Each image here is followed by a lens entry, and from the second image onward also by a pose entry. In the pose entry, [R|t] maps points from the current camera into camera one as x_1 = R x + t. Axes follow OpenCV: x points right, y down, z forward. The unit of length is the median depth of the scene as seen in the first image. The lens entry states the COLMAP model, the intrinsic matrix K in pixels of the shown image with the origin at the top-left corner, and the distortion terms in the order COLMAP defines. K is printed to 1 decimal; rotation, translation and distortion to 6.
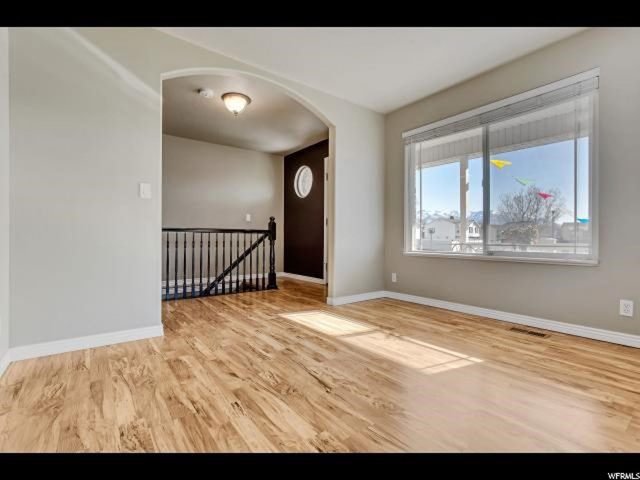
lens RADIAL K [[305.3, 0, 320.0], [0, 305.3, 240.0], [0, 0, 1]] dist [0.009468, 0.000181]
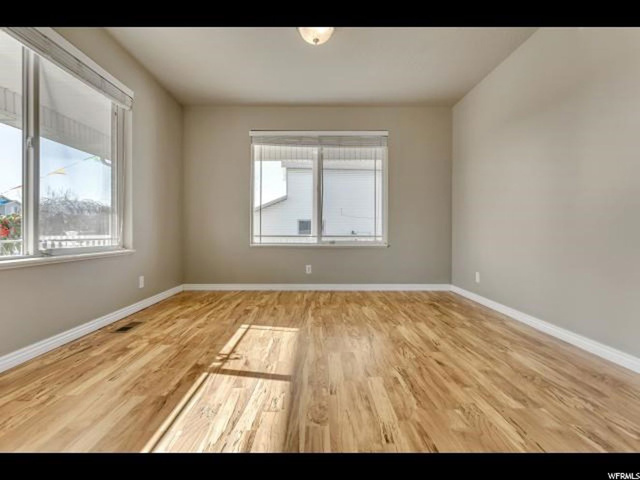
lens RADIAL K [[351.9, 0, 320.8], [0, 351.9, 232.4], [0, 0, 1]] dist [0.000616, 0.000286]
pose [[-0.833076, -0.002293, 0.553154, -0.530812], [0.000558, 0.999987, 0.004985, -0.001346], [-0.553159, 0.004461, -0.833064, 1.938586]]
